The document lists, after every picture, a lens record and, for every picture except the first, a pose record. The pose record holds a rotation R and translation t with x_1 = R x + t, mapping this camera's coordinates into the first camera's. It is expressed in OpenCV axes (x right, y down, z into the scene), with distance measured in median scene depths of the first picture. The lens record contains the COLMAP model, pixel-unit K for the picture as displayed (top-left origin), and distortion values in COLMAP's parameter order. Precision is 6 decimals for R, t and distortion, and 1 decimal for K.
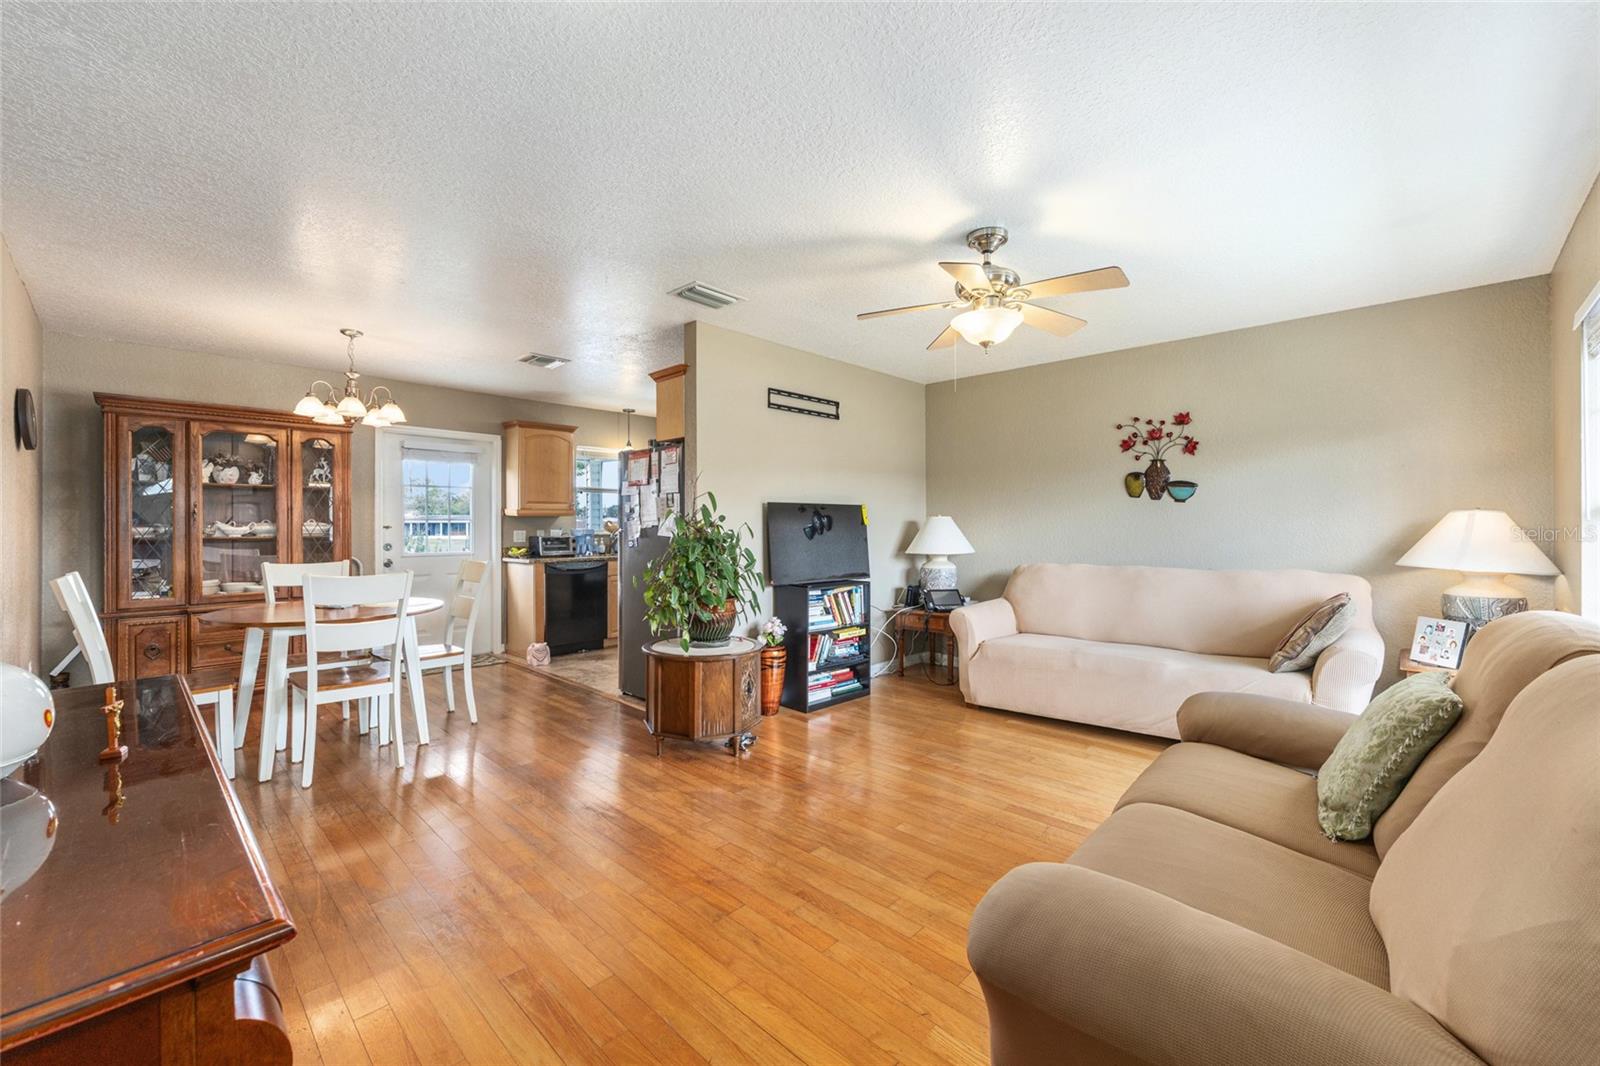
lens RADIAL K [[641.1, 0, 802.4], [0, 641.1, 525.7], [0, 0, 1]] dist [-0.000046, -0.000095]
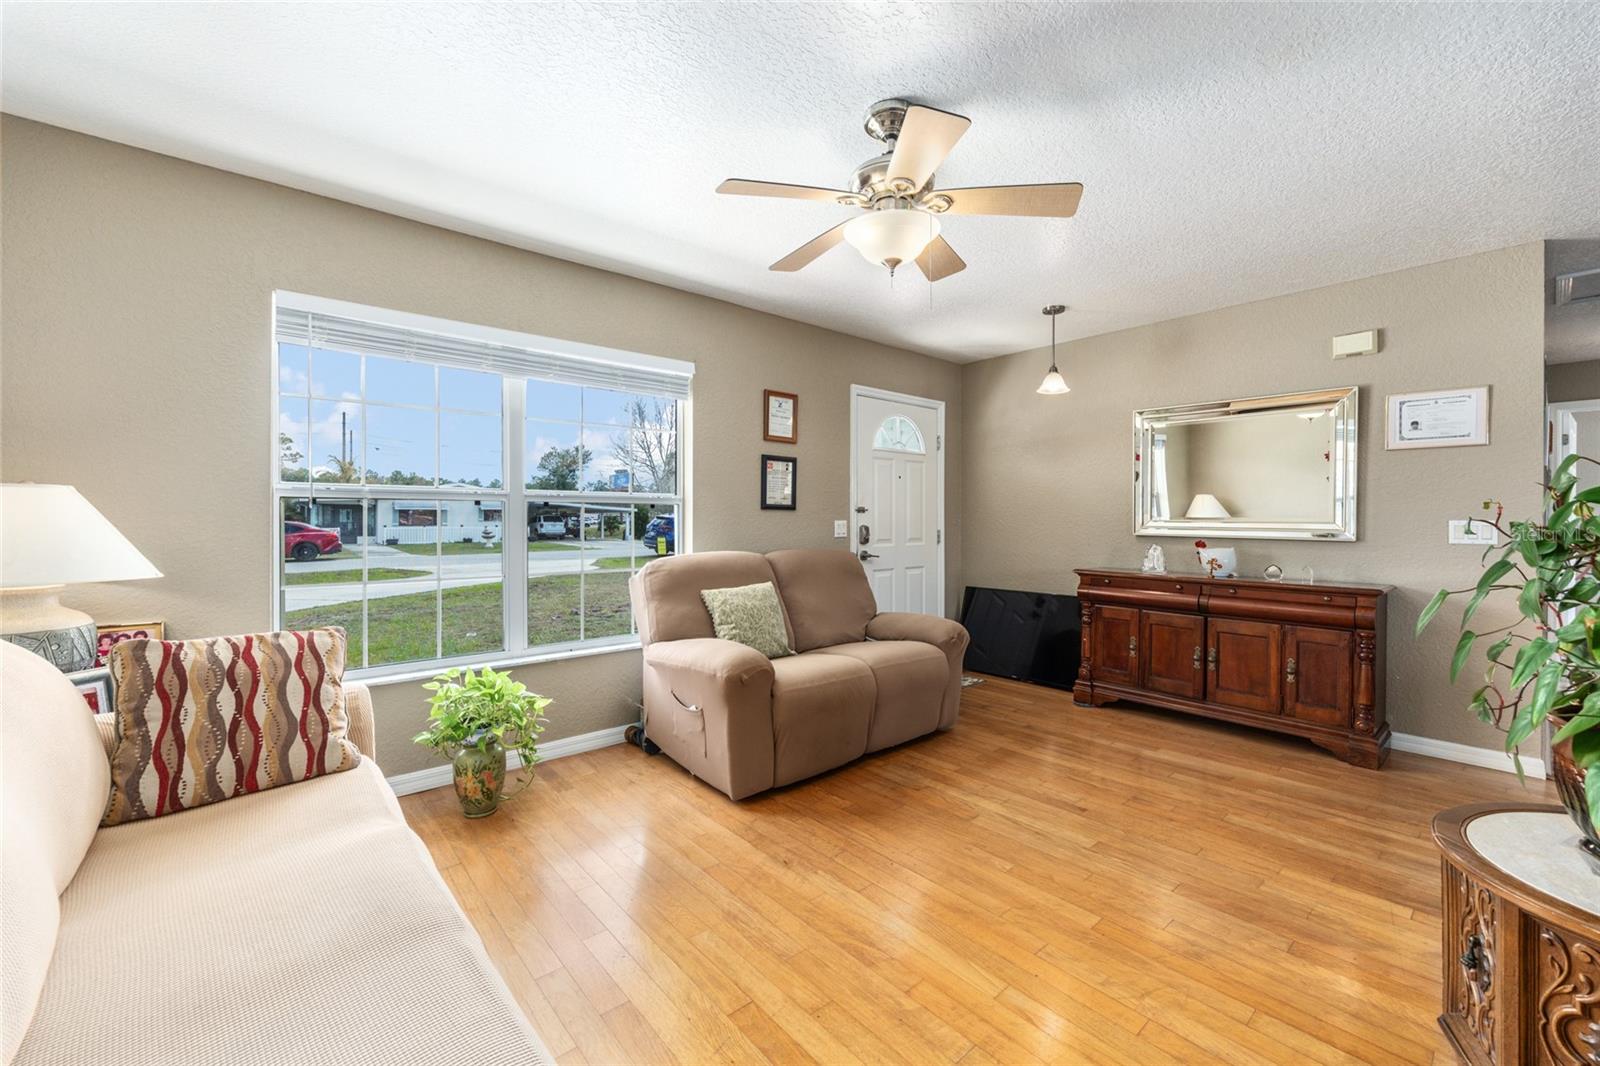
lens RADIAL K [[641.1, 0, 805.7], [0, 641.1, 522.5], [0, 0, 1]] dist [-0.000046, -0.000095]
pose [[-0.996033, 0.003495, 0.088911, 0.200260], [0.003616, 0.999993, 0.001204, 0.007463], [-0.088906, 0.001521, -0.996039, 1.092114]]
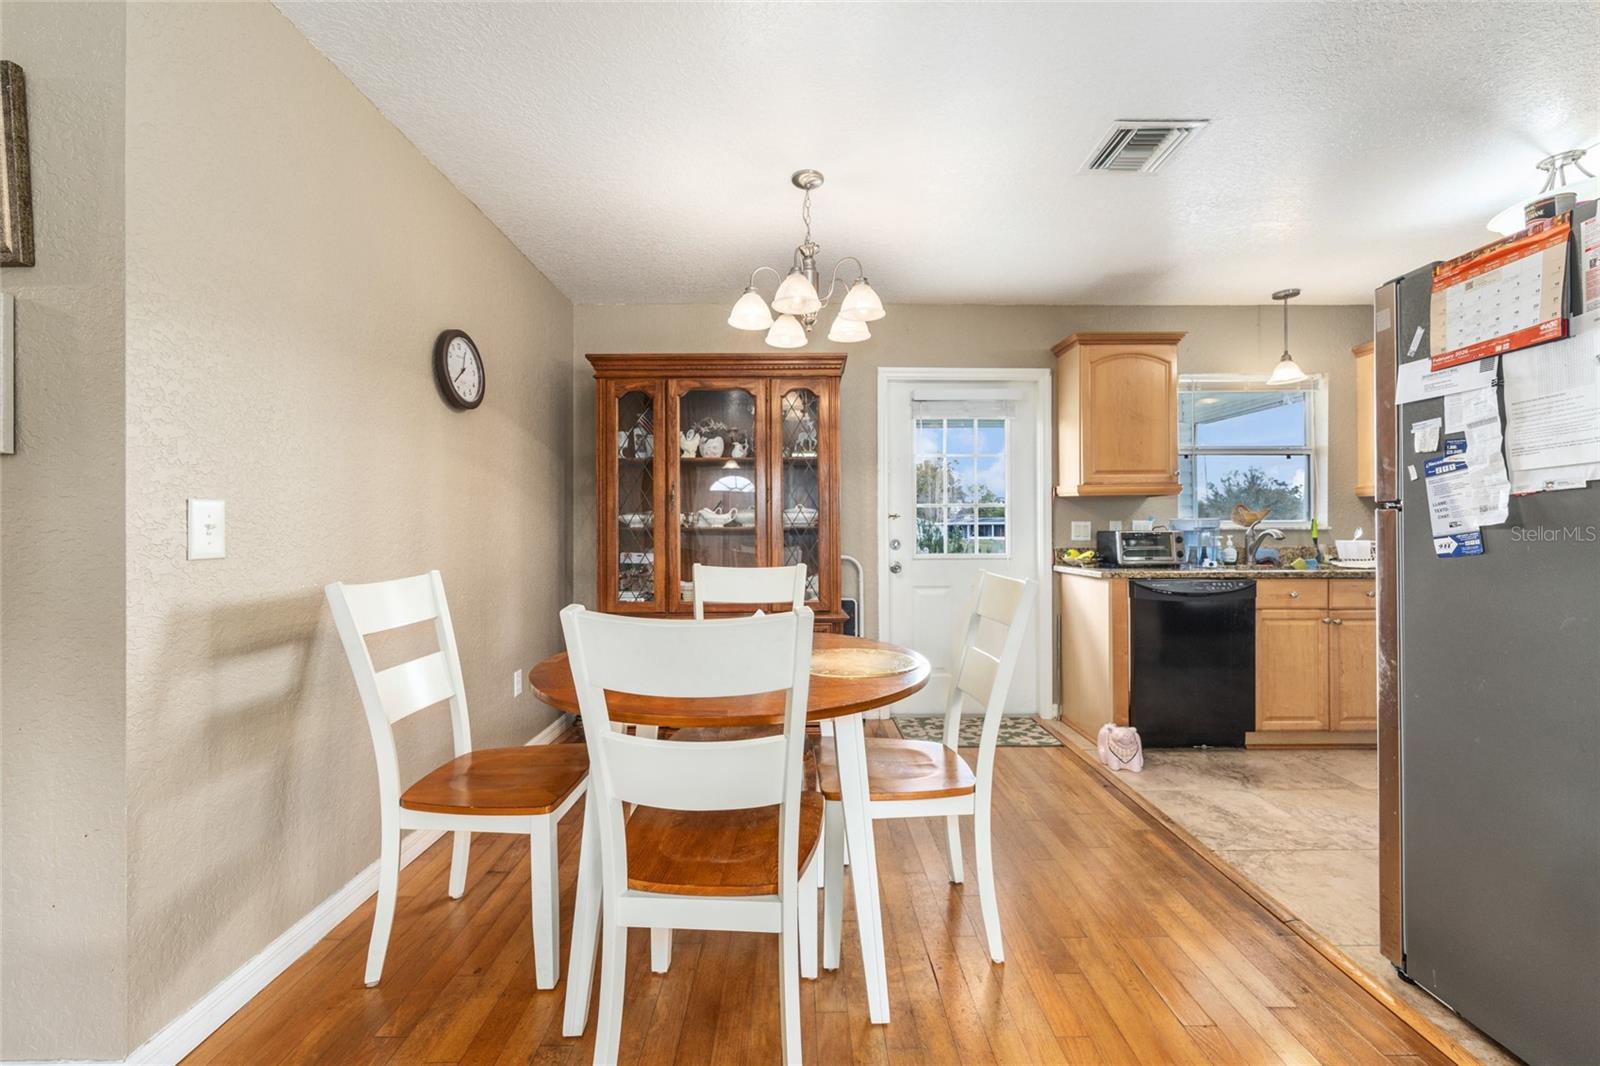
lens RADIAL K [[641.1, 0, 800.8], [0, 641.1, 522.5], [0, 0, 1]] dist [-0.000046, -0.000095]
pose [[0.692368, -0.006944, -0.721511, -0.266482], [0.000452, 0.999958, -0.009190, 0.019912], [0.721545, 0.006037, 0.692342, 0.553692]]
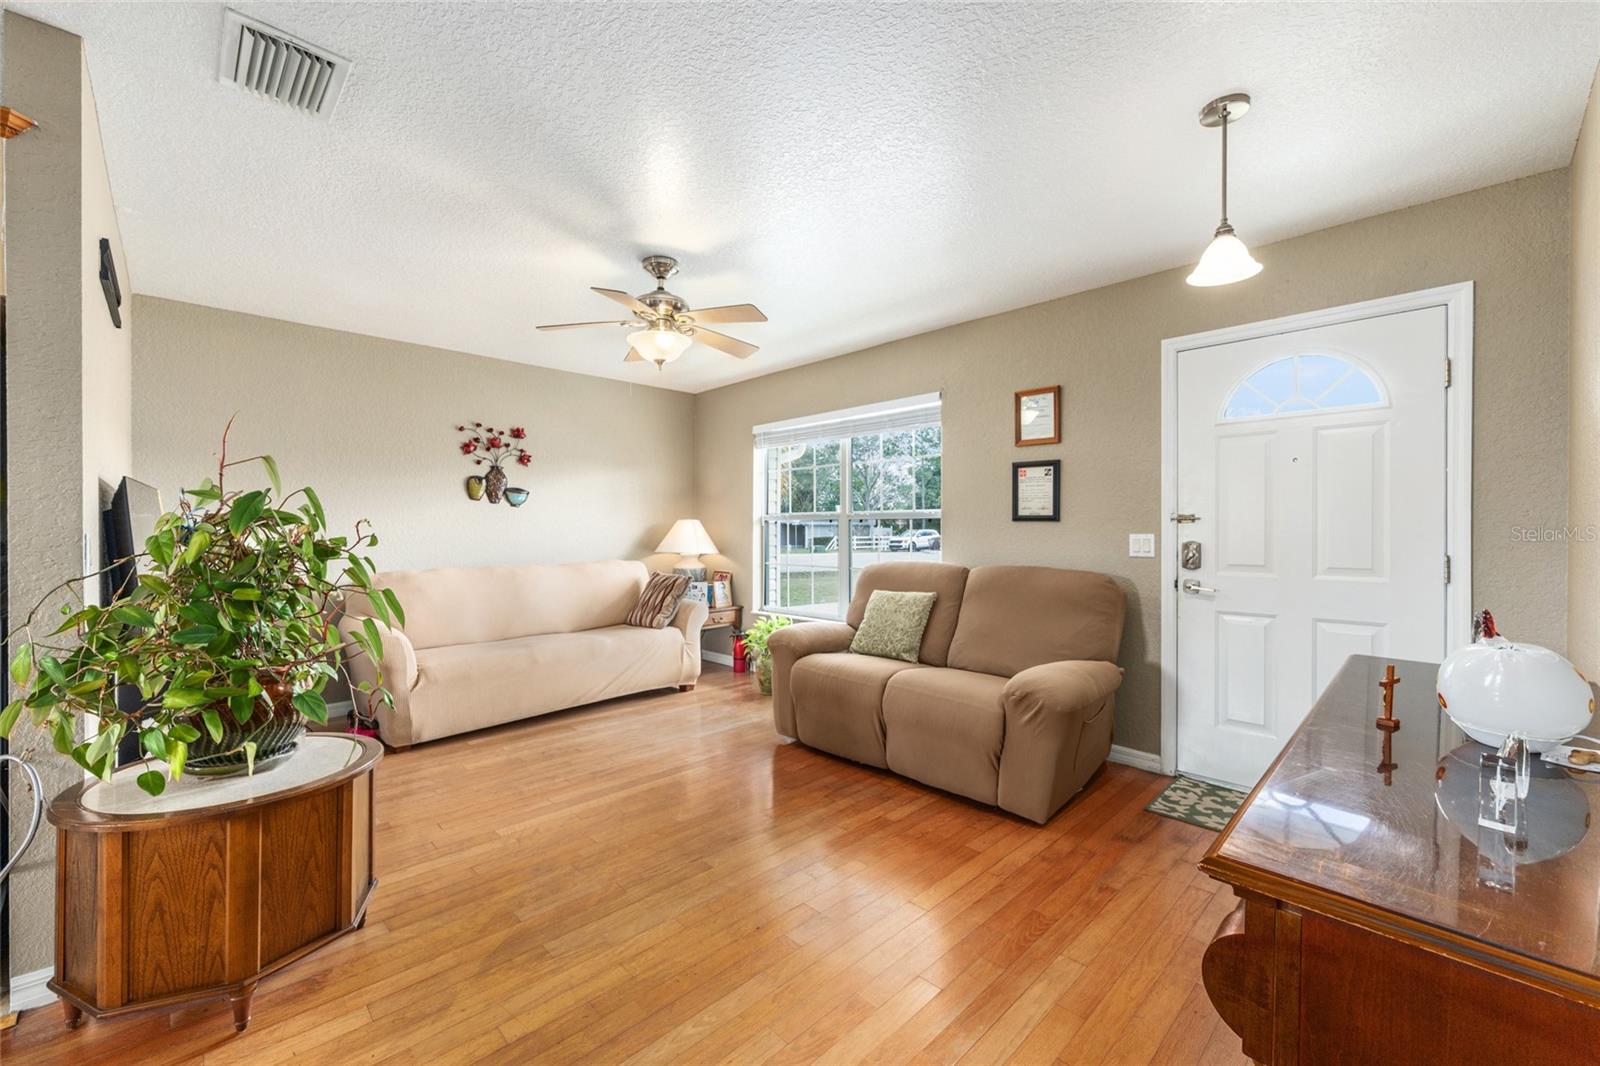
lens RADIAL K [[641.1, 0, 803.2], [0, 641.1, 531.0], [0, 0, 1]] dist [-0.000046, -0.000095]
pose [[0.023750, 0.002026, 0.999716, -0.508484], [-0.004577, 0.999988, -0.001918, 0.005339], [-0.999707, -0.004530, 0.023759, 0.455888]]
